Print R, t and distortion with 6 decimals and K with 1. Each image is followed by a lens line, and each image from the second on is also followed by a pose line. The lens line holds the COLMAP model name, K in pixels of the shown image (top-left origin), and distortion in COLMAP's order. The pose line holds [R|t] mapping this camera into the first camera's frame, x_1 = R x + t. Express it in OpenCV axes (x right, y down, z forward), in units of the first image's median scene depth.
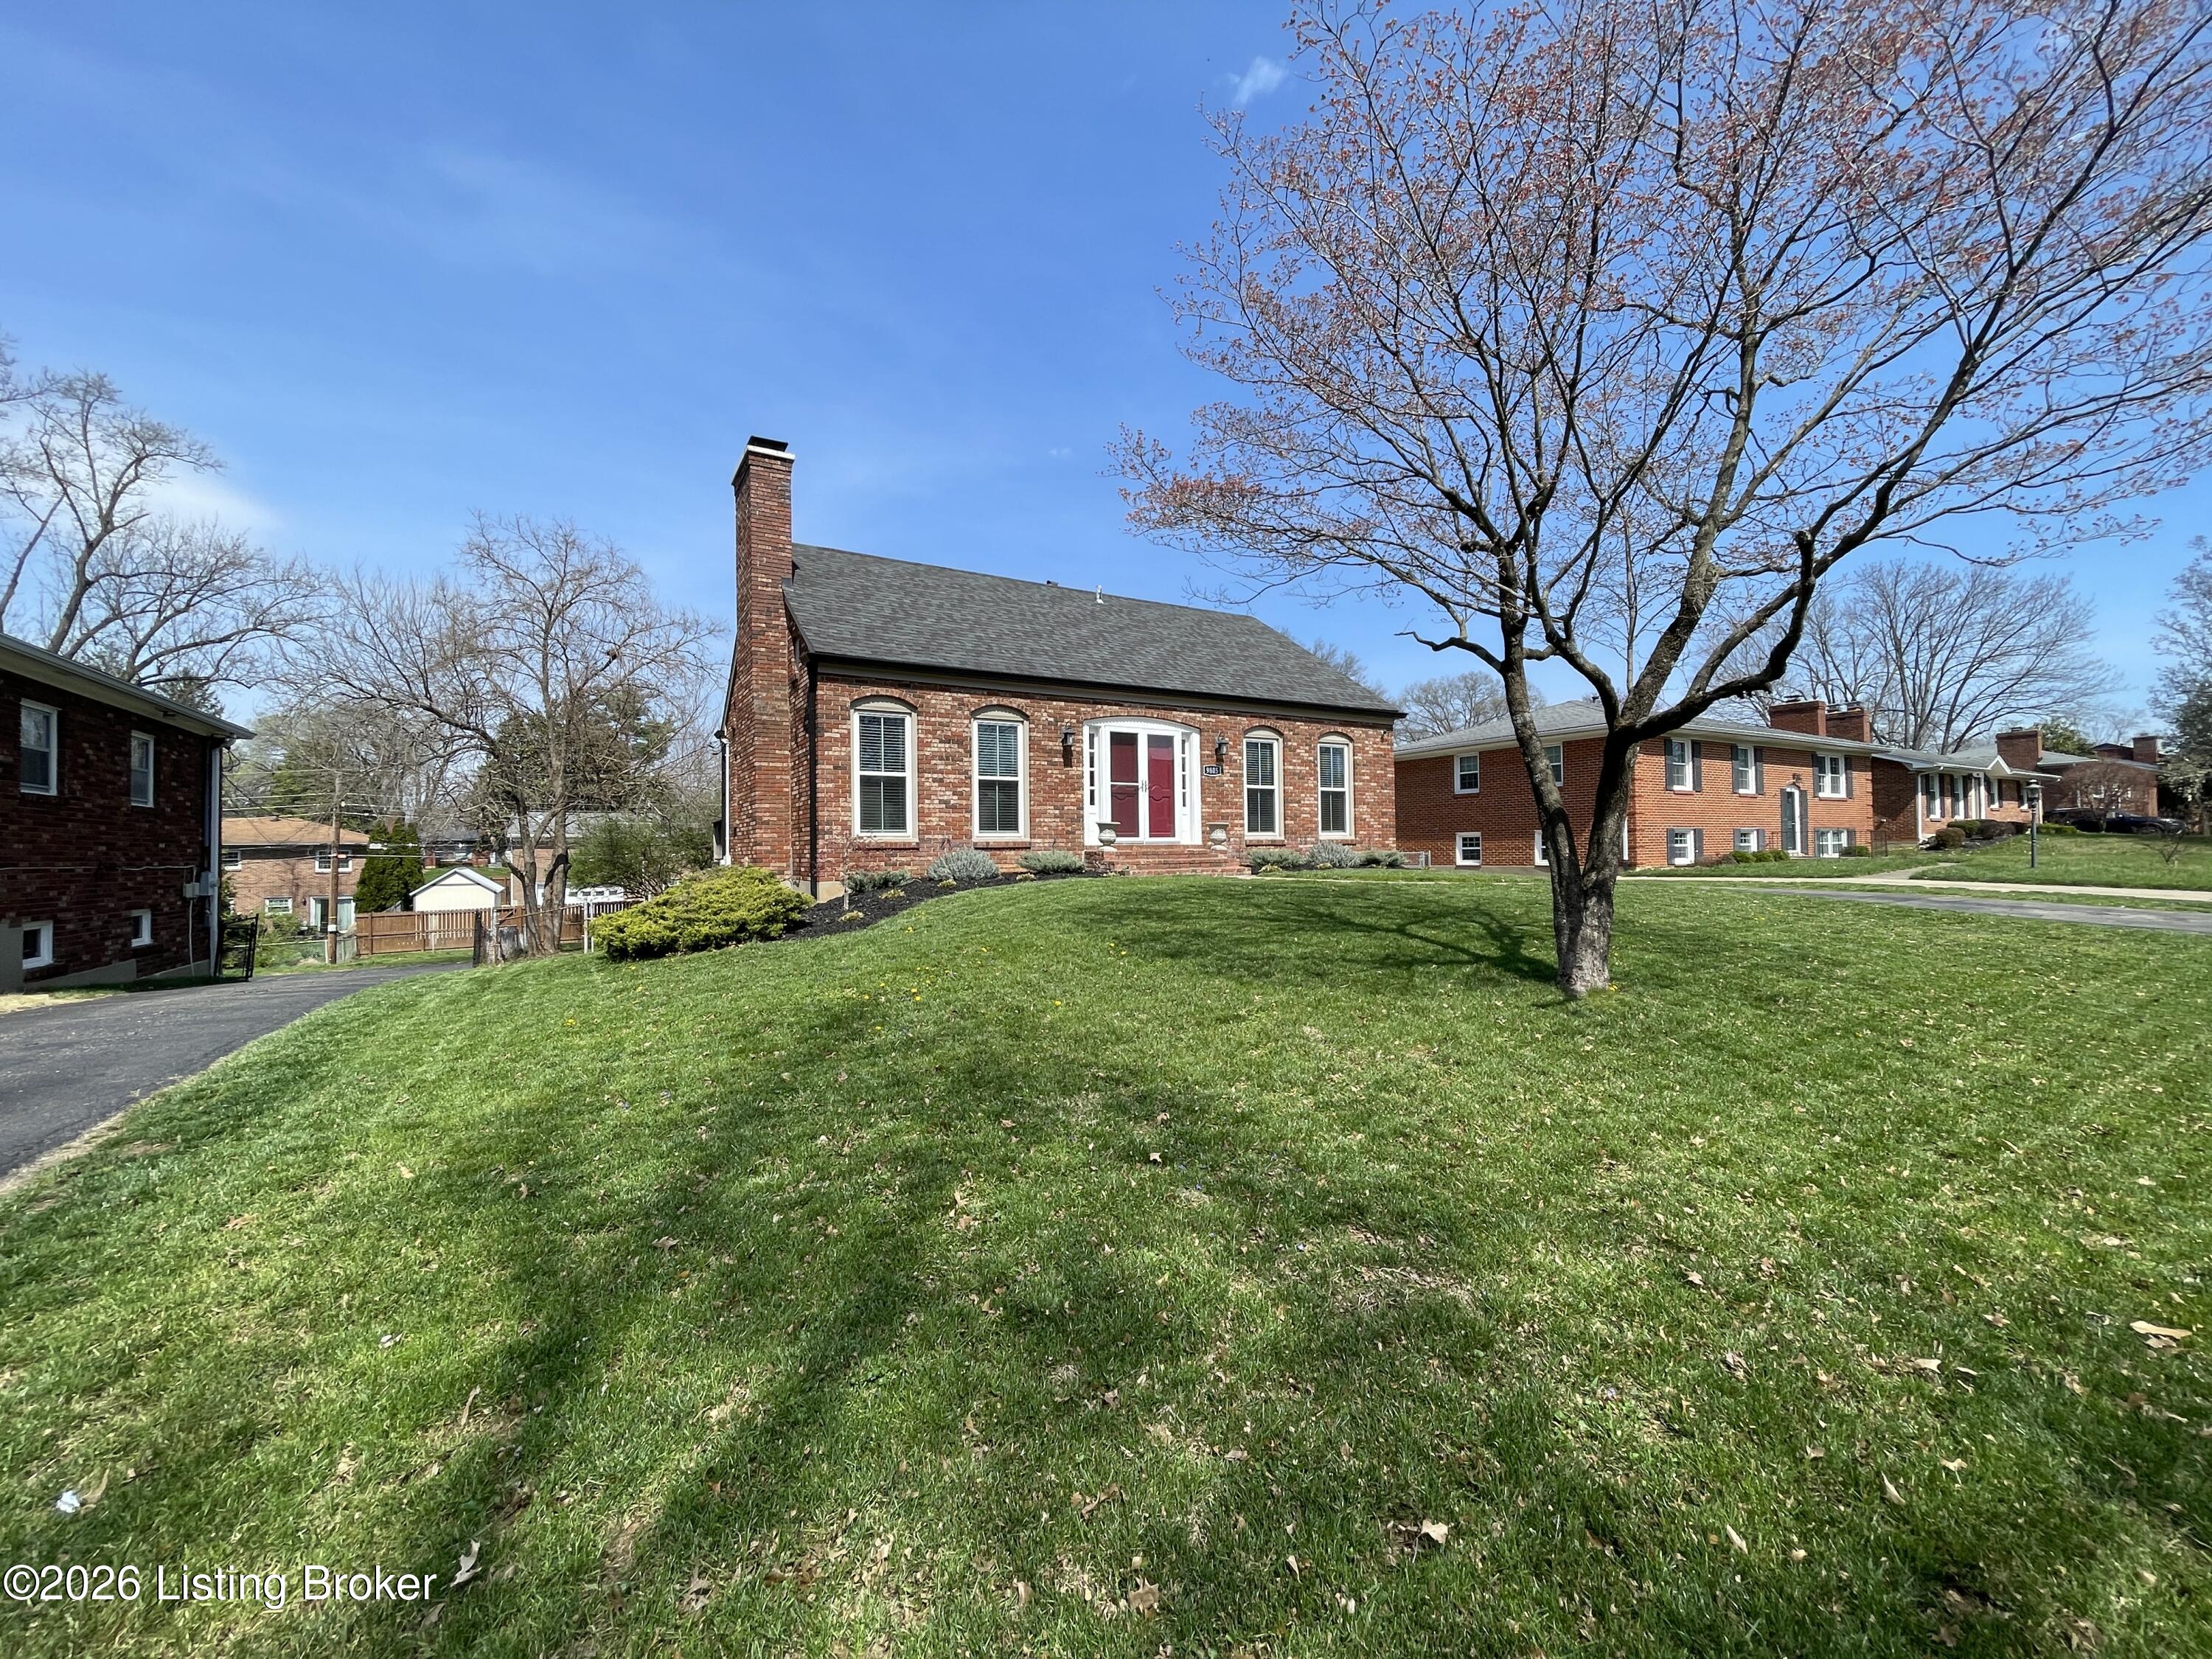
lens RADIAL K [[890.9, 0, 1104.7], [0, 890.9, 832.6], [0, 0, 1]] dist [-0.002214, -0.000280]
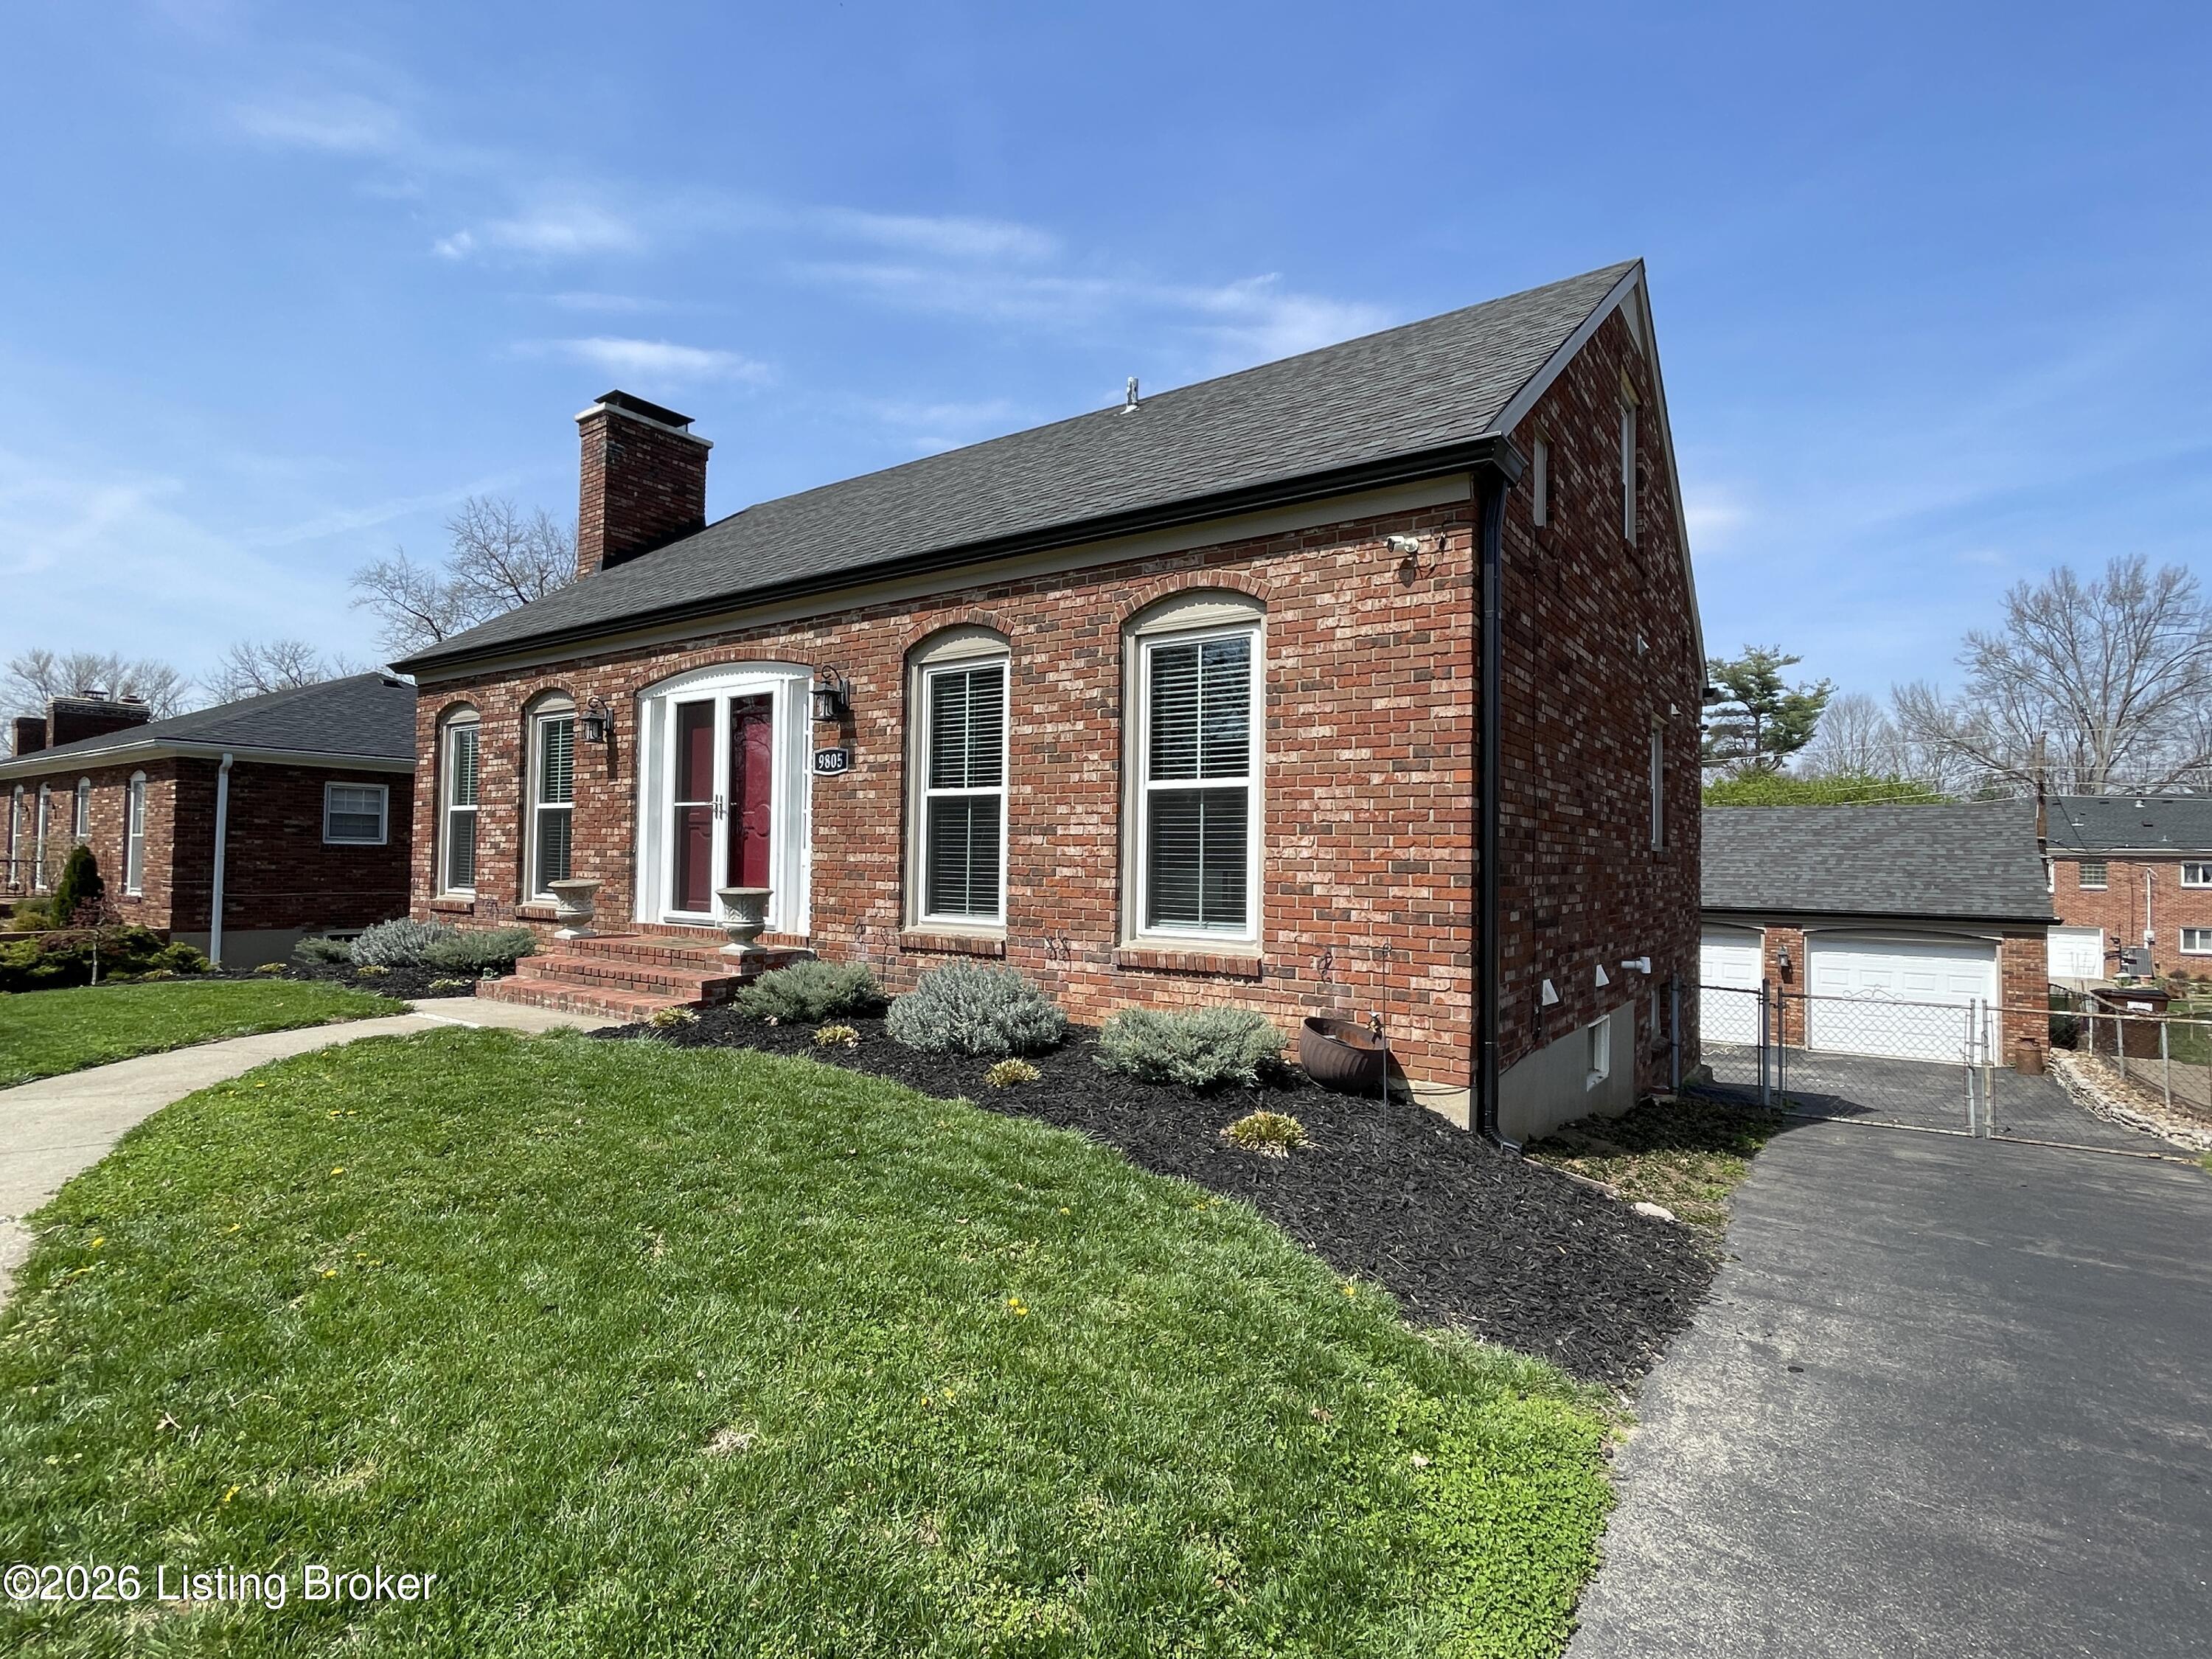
lens RADIAL K [[1082.1, 0, 1113.6], [0, 1082.1, 836.5], [0, 0, 1]] dist [0.006633, 0.000369]
pose [[0.408478, -0.002735, -0.912764, 0.674069], [-0.001783, 0.999991, -0.003794, -0.034485], [0.912767, 0.003177, 0.408469, 0.966542]]
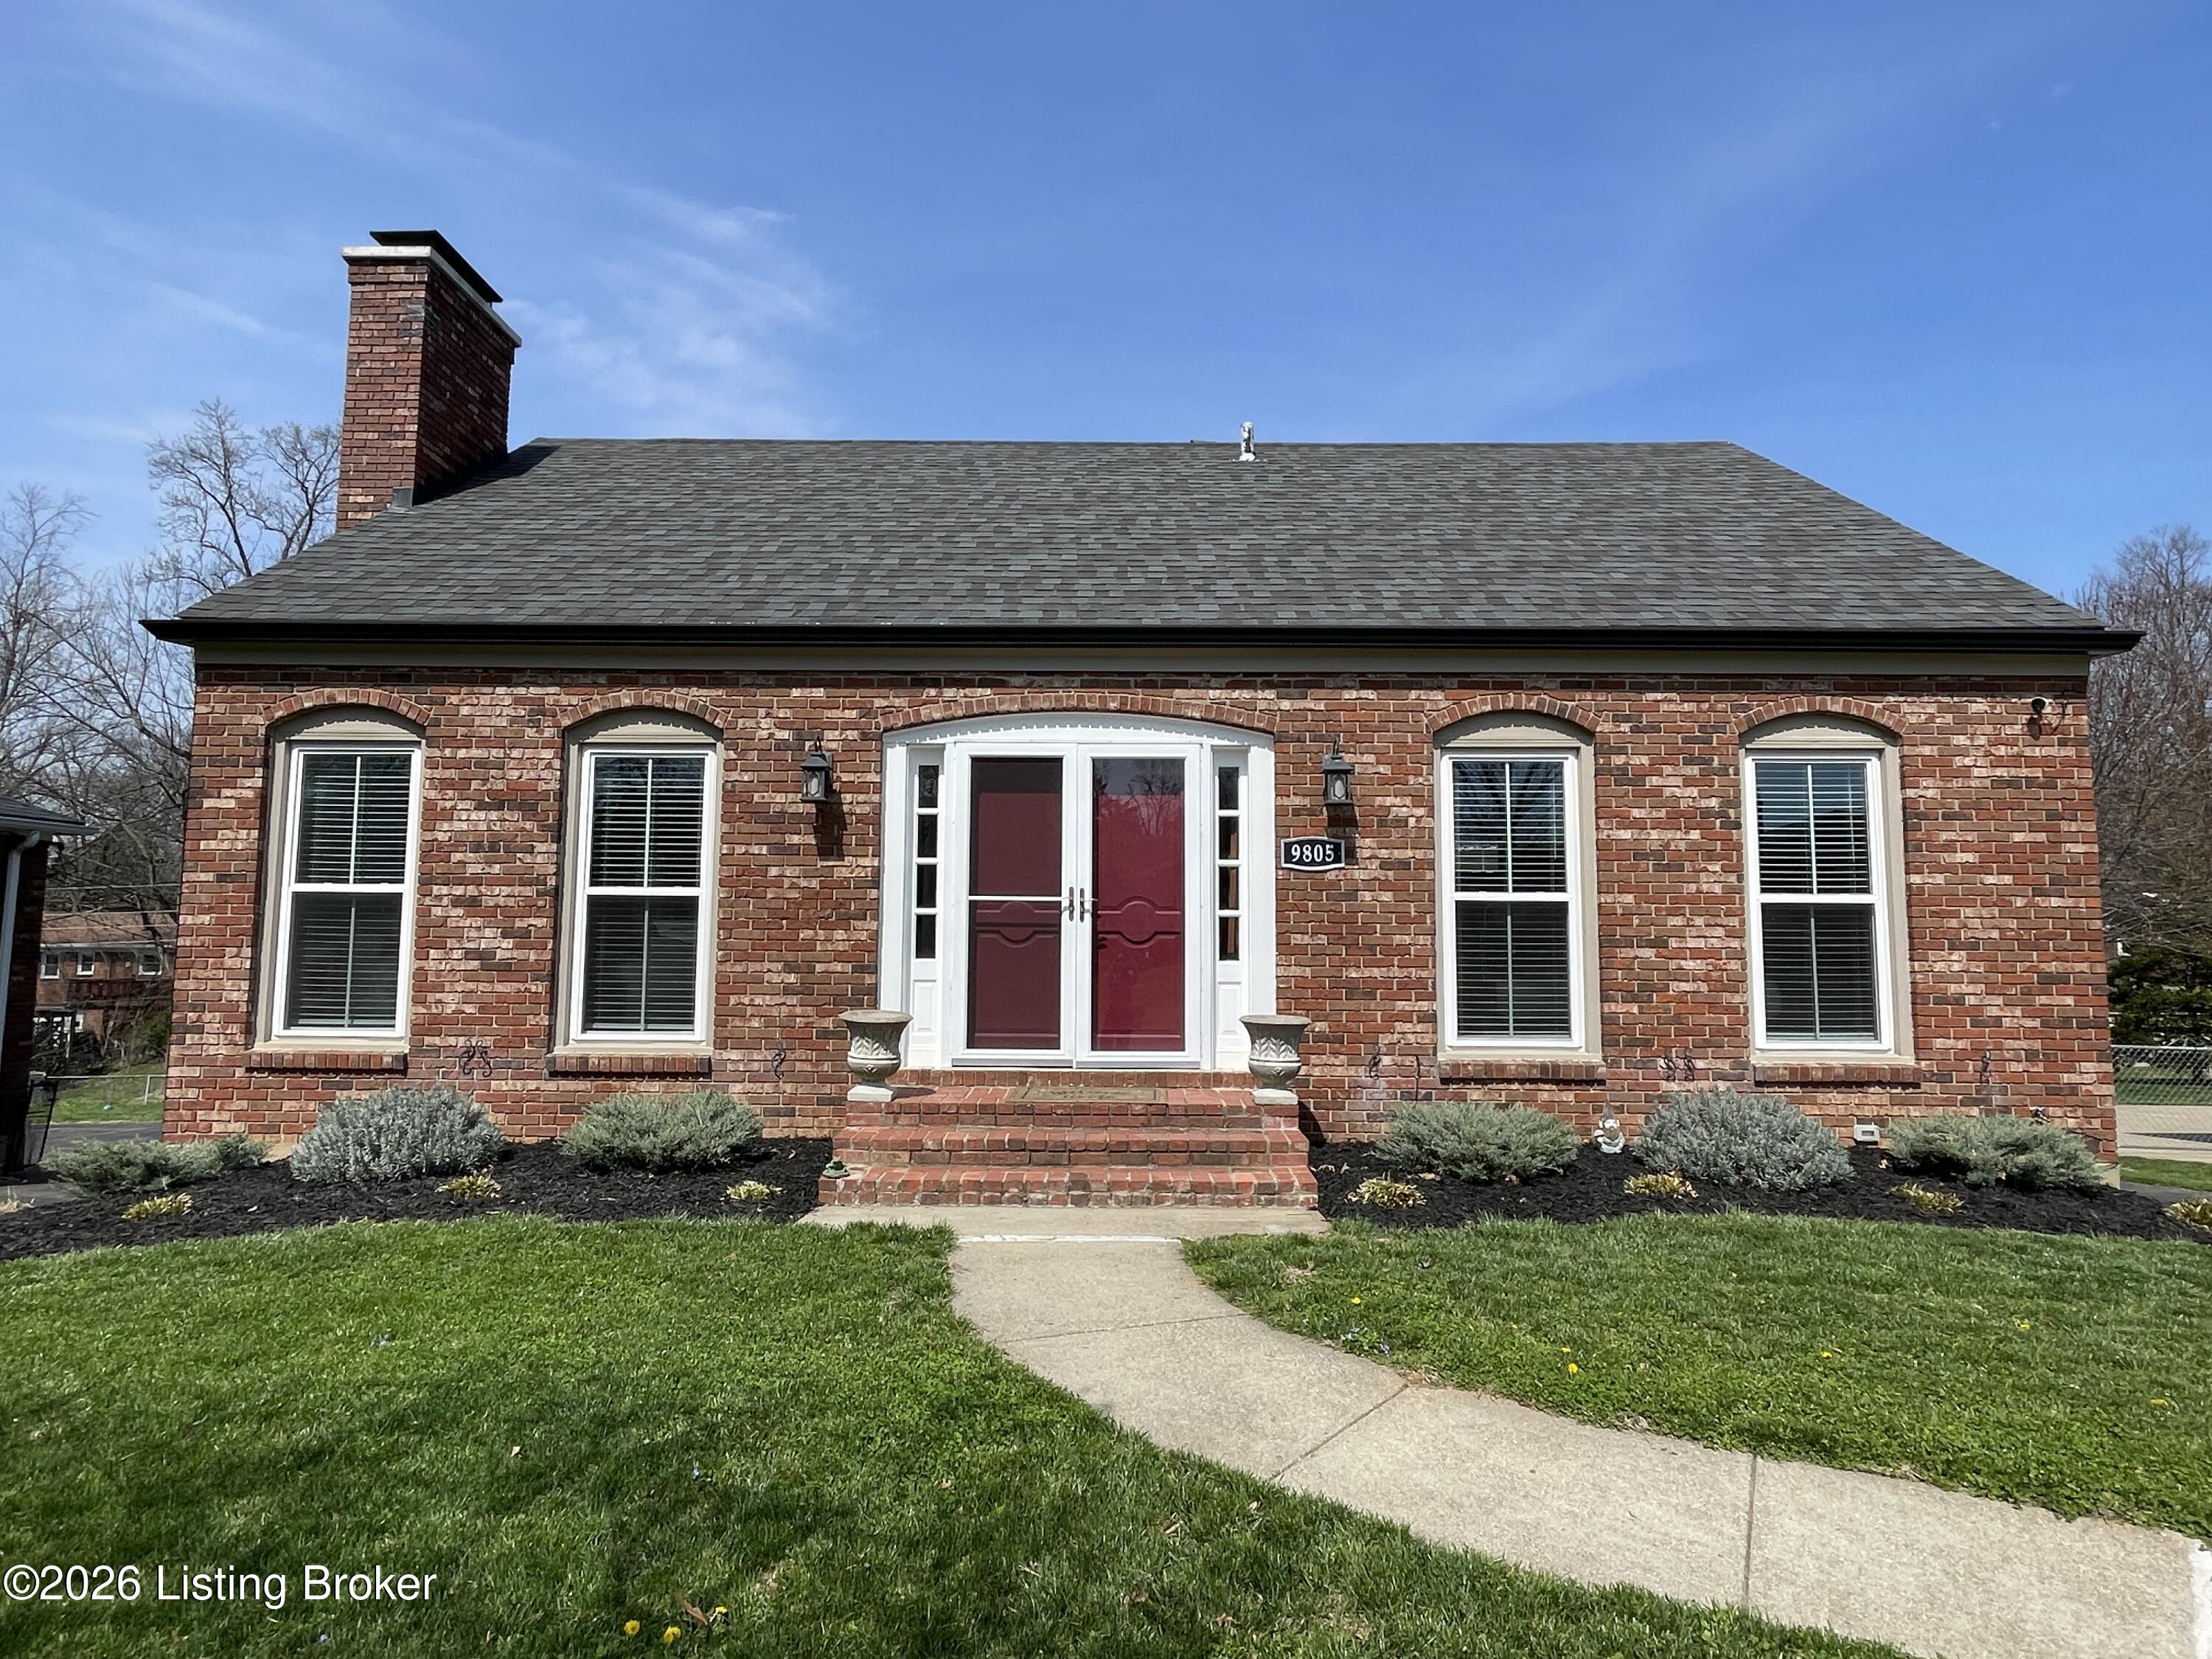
lens RADIAL K [[1225.0, 0, 1109.3], [0, 1225.0, 827.5], [0, 0, 1]] dist [0.003274, -0.001334]
pose [[0.853564, -0.025983, -0.520339, 0.314431], [-0.007076, 0.998085, -0.061446, -0.053062], [0.520939, 0.056130, 0.851746, 0.594352]]
